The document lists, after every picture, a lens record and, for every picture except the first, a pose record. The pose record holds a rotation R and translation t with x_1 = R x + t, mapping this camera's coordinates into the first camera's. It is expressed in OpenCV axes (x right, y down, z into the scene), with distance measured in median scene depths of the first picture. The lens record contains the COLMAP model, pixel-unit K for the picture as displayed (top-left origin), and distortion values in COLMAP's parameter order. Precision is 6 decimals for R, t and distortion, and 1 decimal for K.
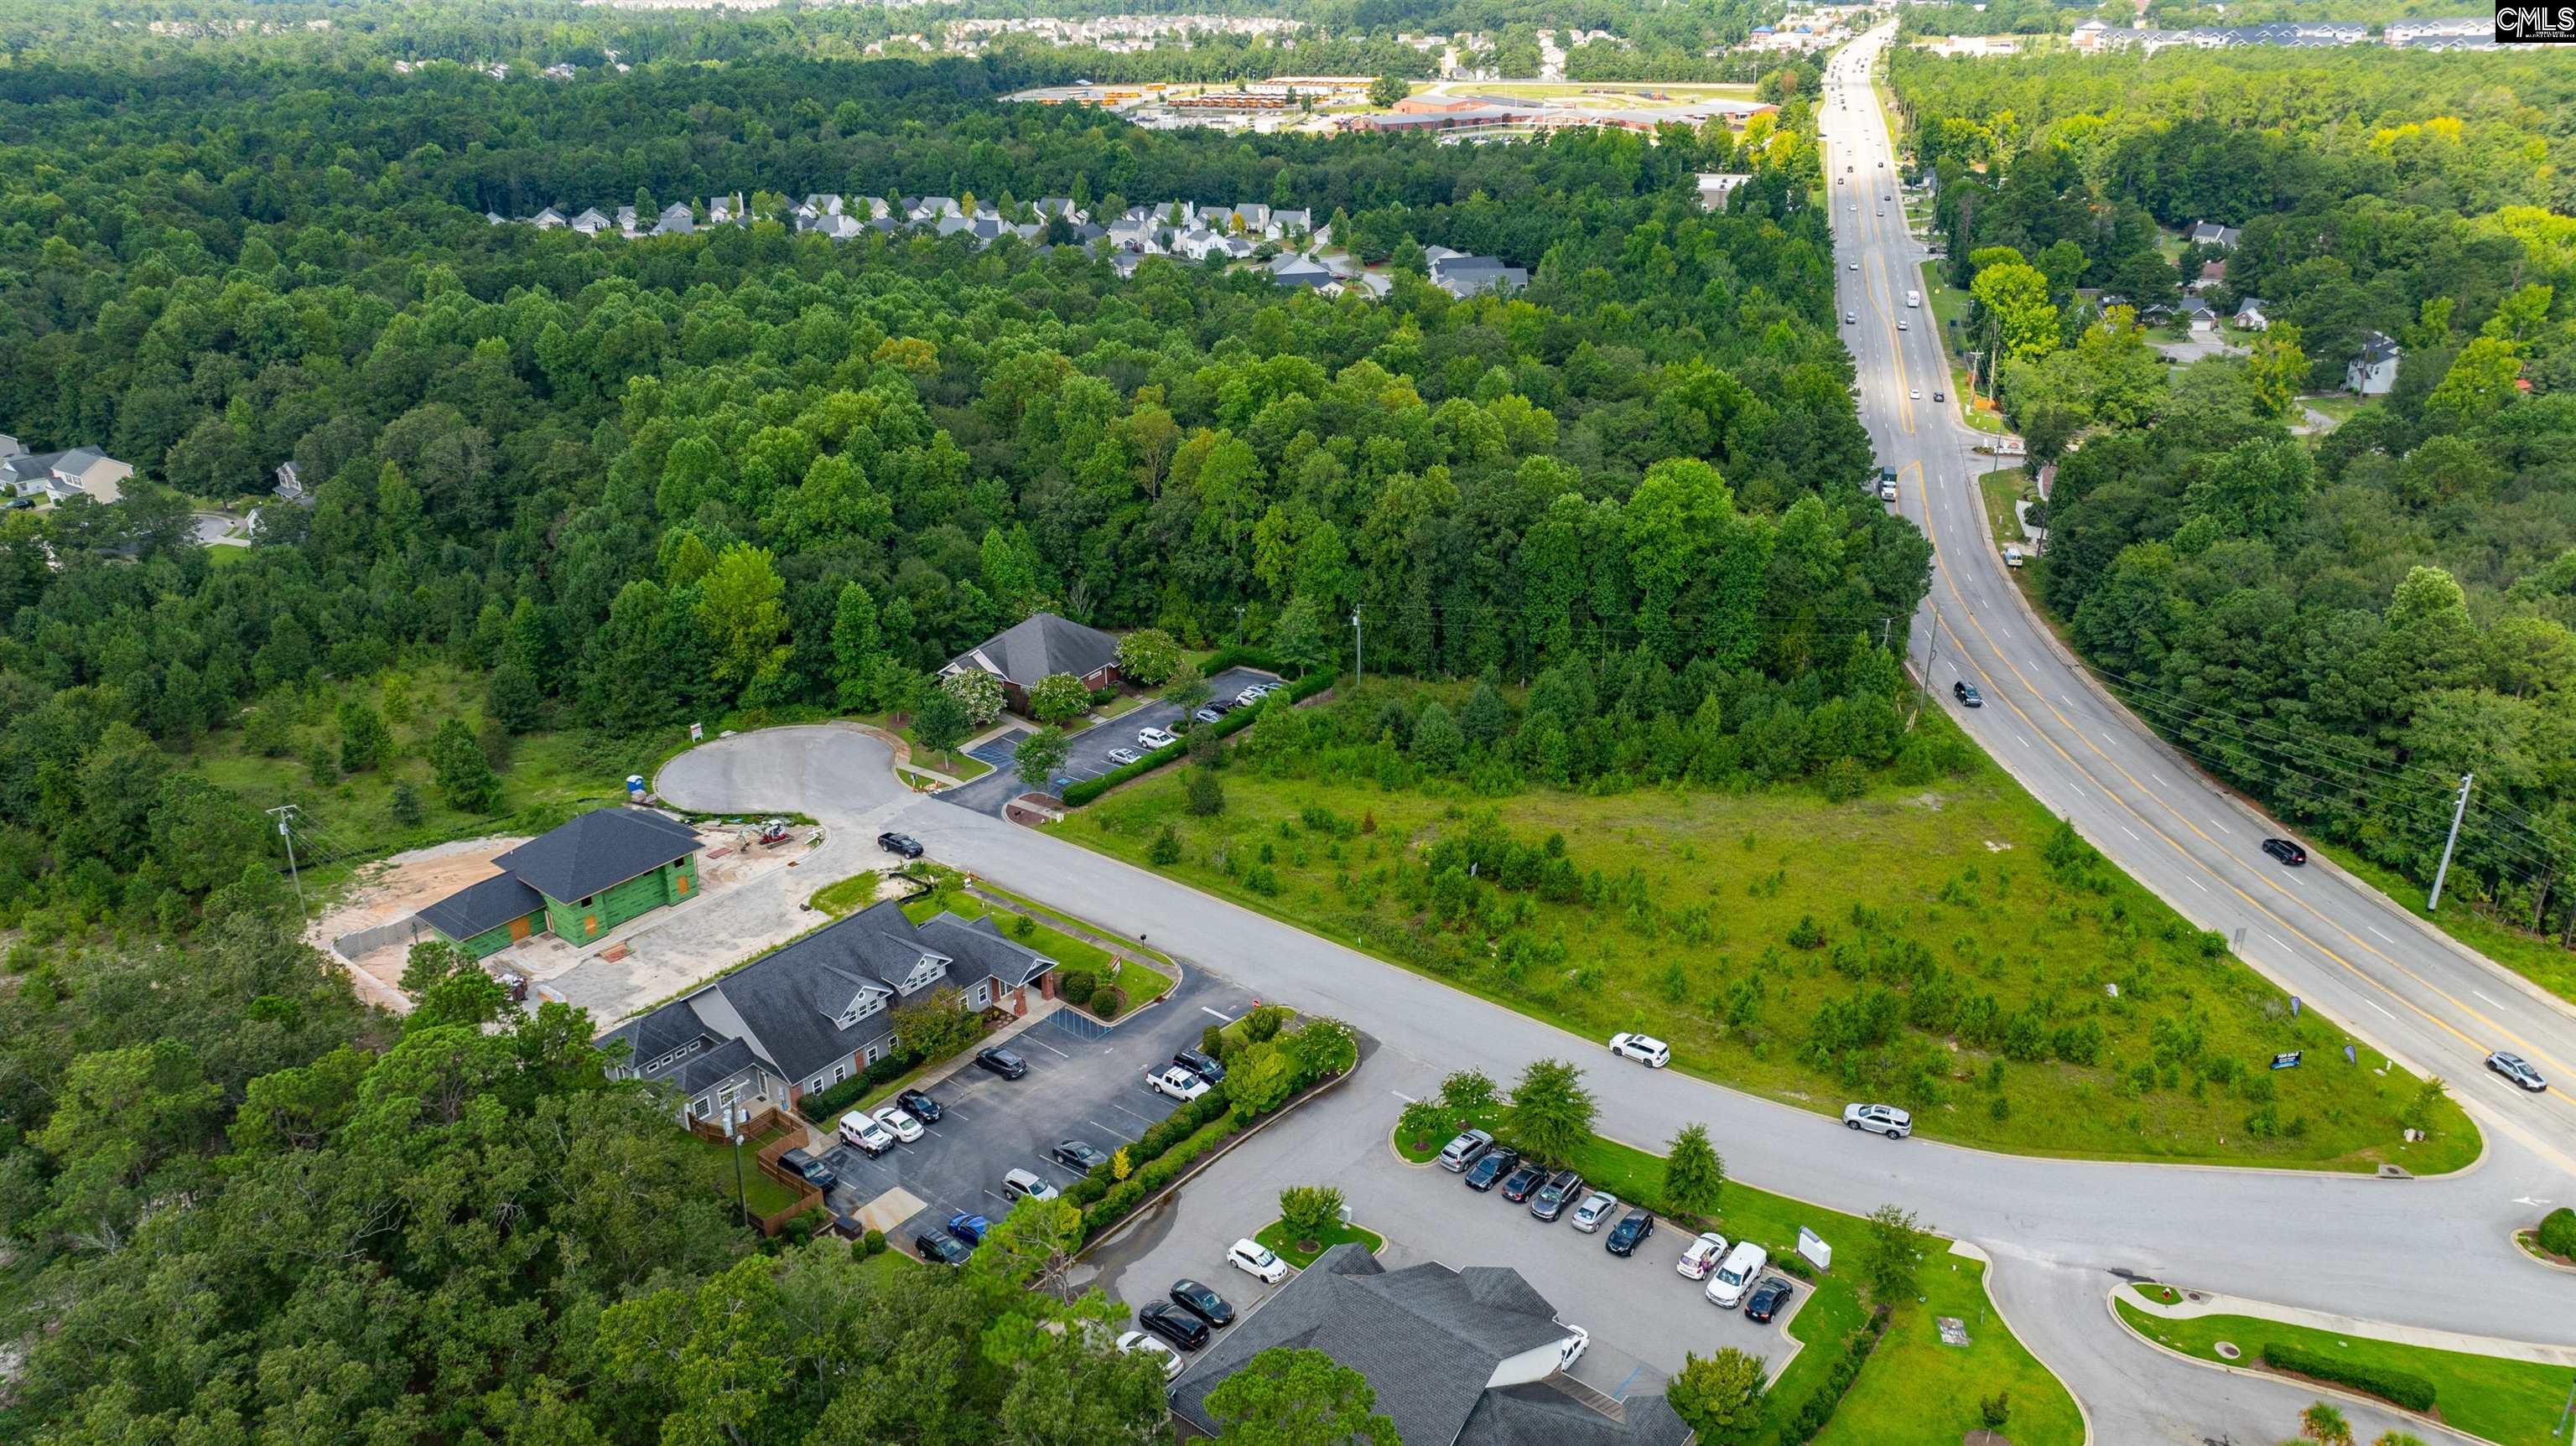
lens RADIAL K [[1808.5, 0, 1288.0], [0, 1808.5, 723.0], [0, 0, 1]] dist [-0.017469, -0.004621]
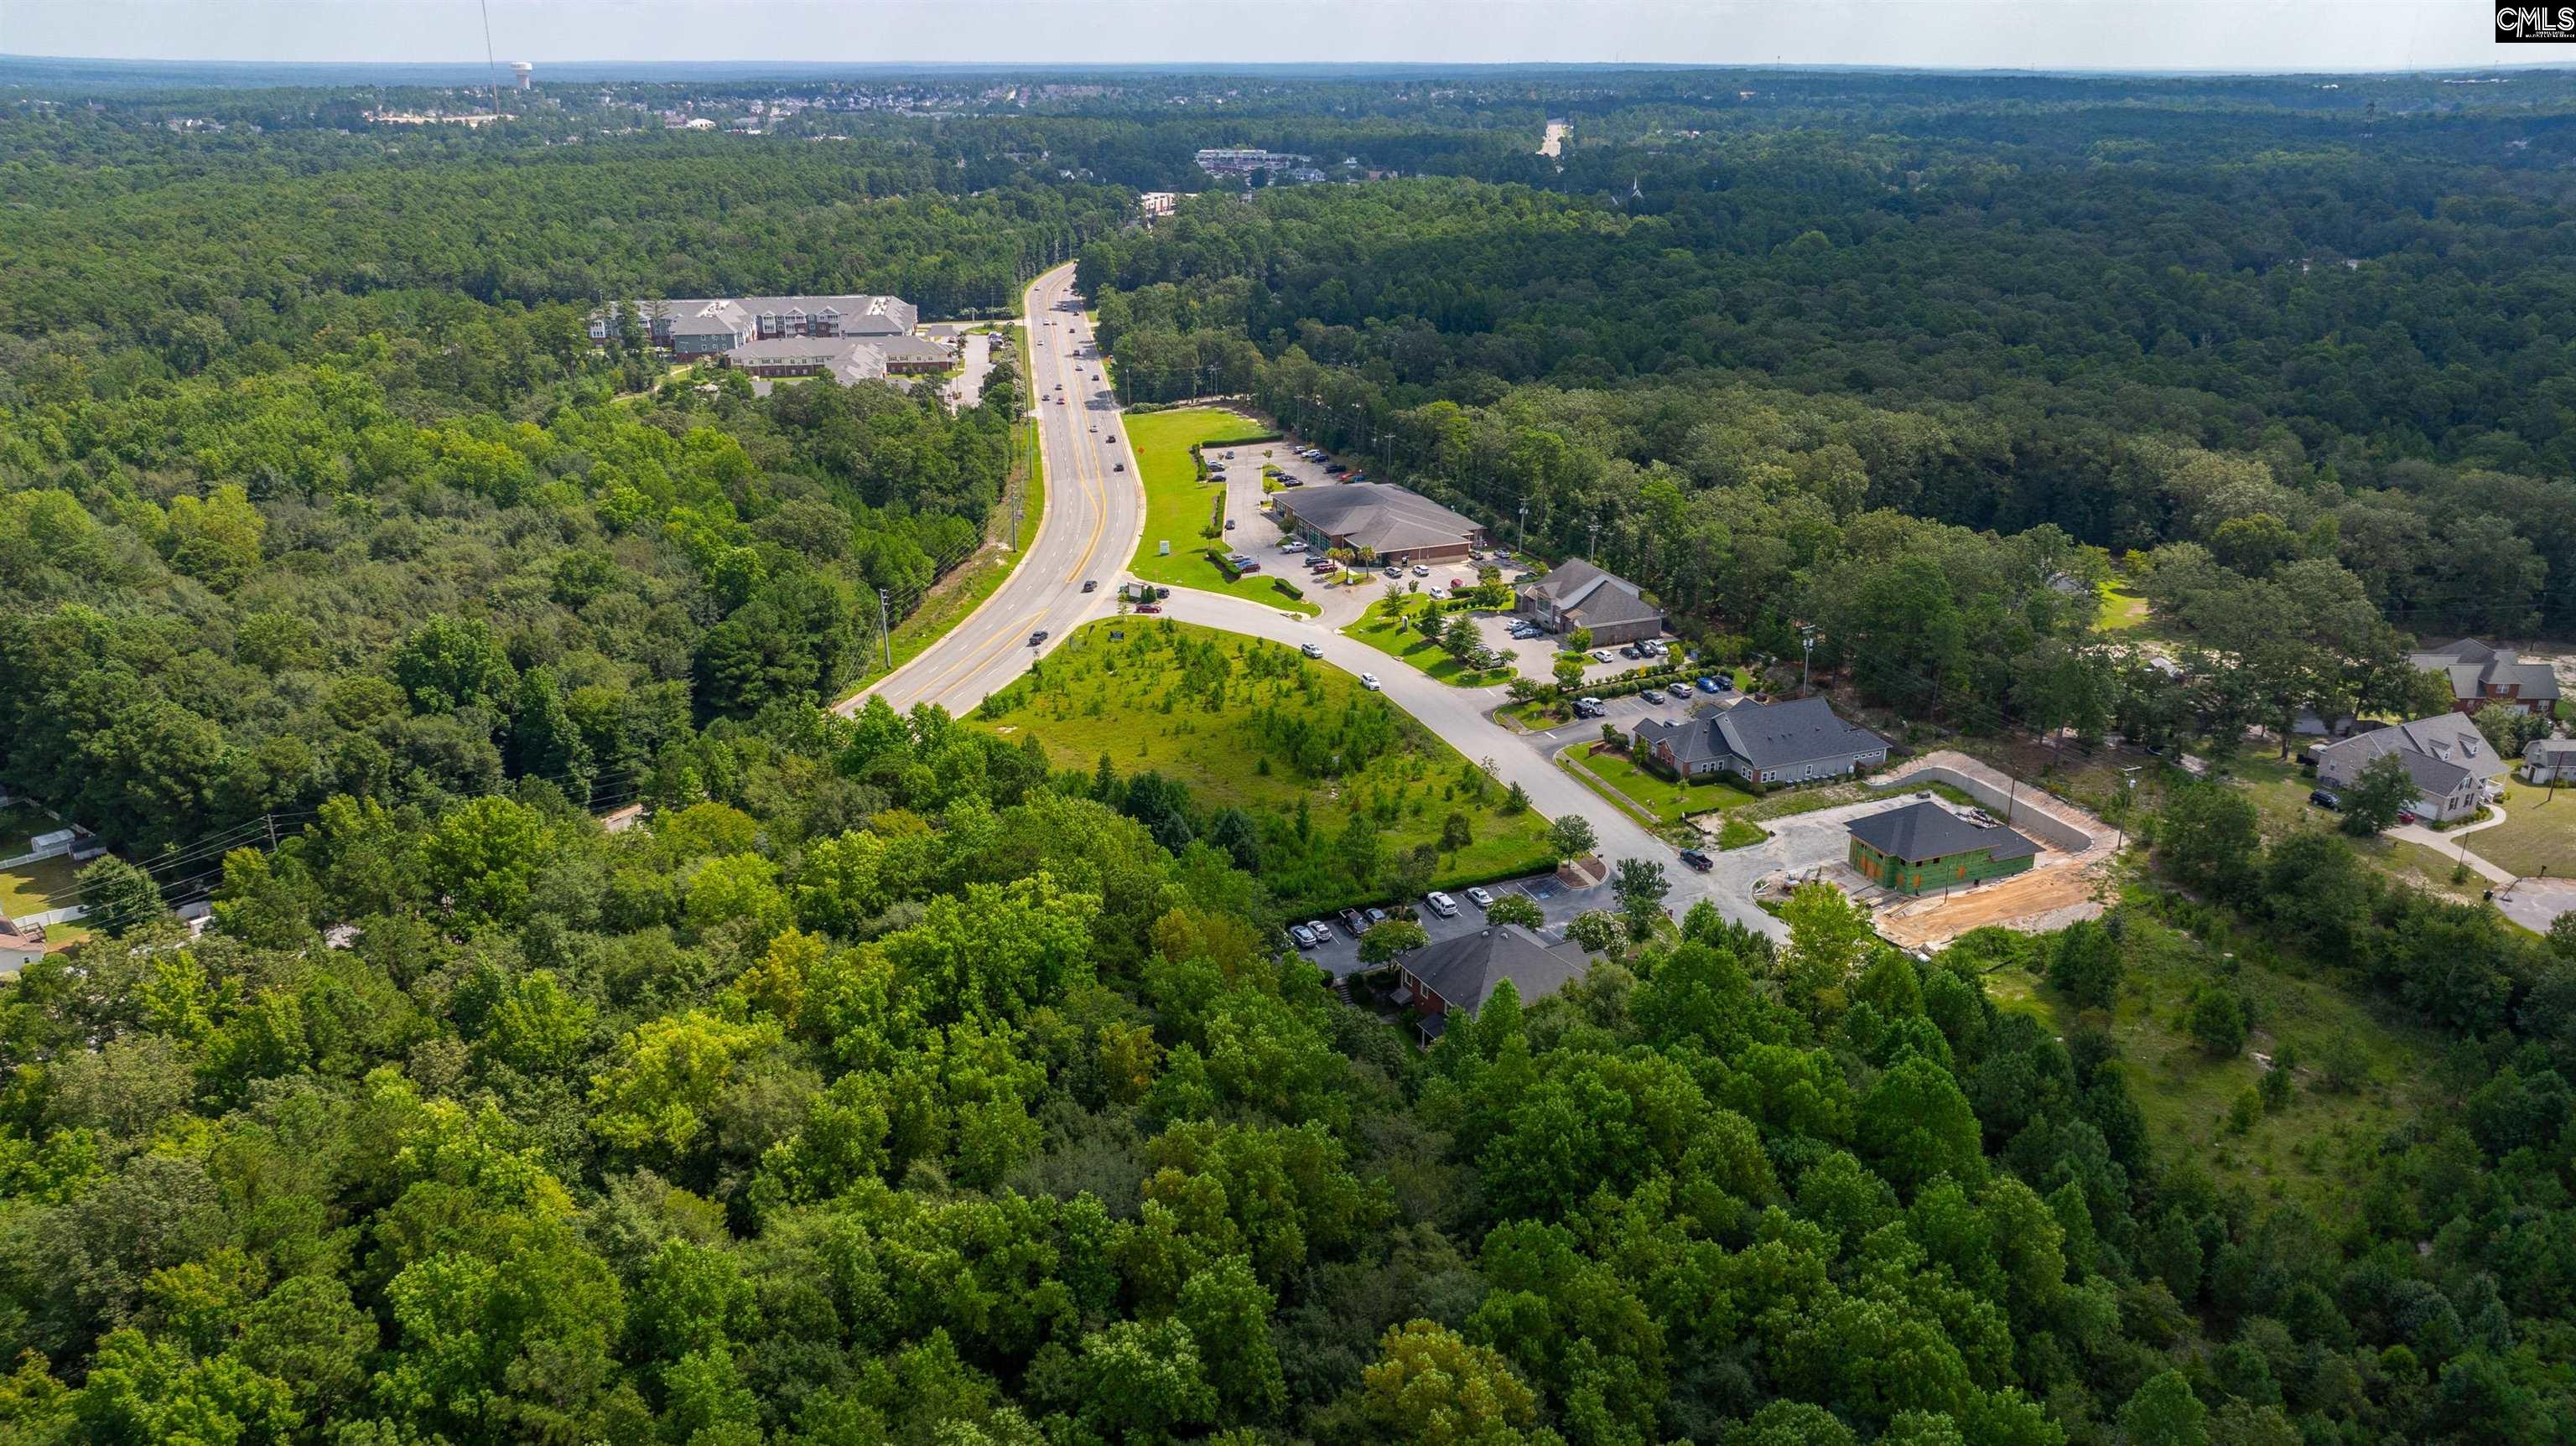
lens RADIAL K [[1808.5, 0, 1288.0], [0, 1808.5, 723.0], [0, 0, 1]] dist [-0.017469, -0.004621]
pose [[-0.874207, -0.165844, 0.456353, -0.435062], [0.195566, 0.739993, 0.643556, -0.730950], [-0.444428, 0.651848, -0.614473, 1.518980]]
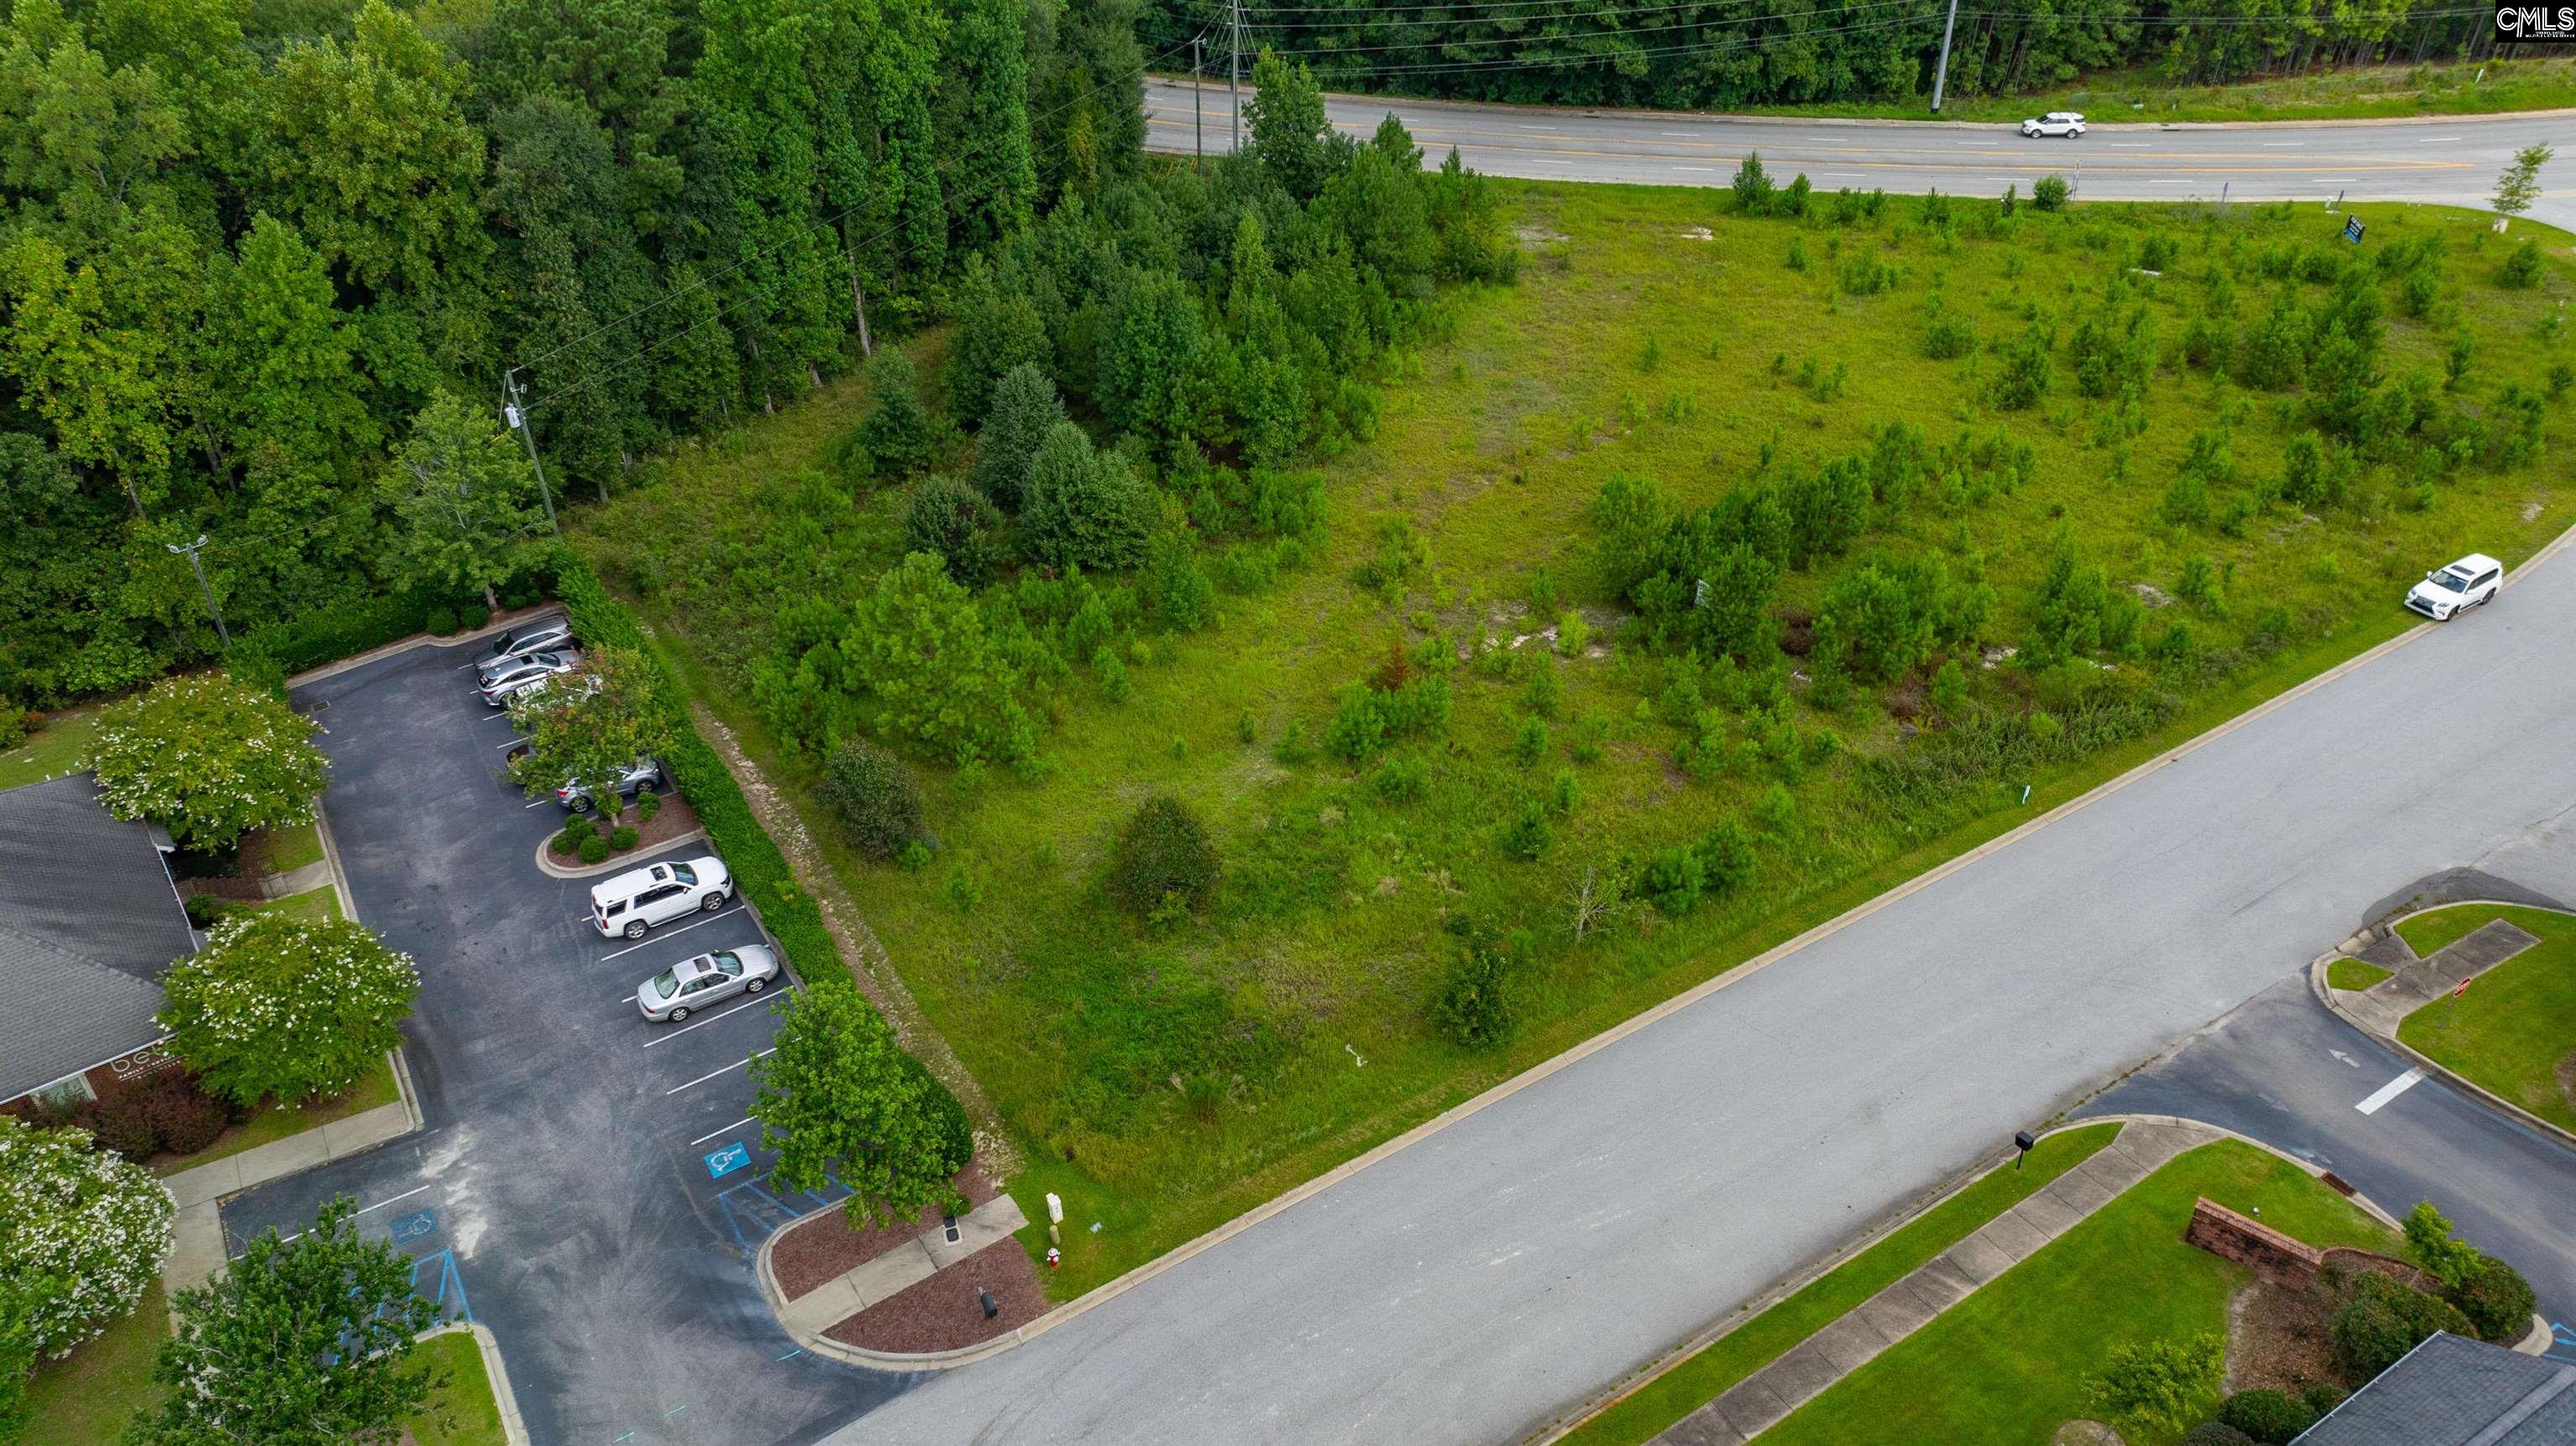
lens RADIAL K [[1817.0, 0, 1288.0], [0, 1817.0, 723.0], [0, 0, 1]] dist [-0.050247, 0.061952]
pose [[0.337191, -0.533436, 0.775724, -0.250877], [0.379186, 0.831142, 0.406720, -0.098282], [-0.861696, 0.157001, 0.482525, 0.684899]]
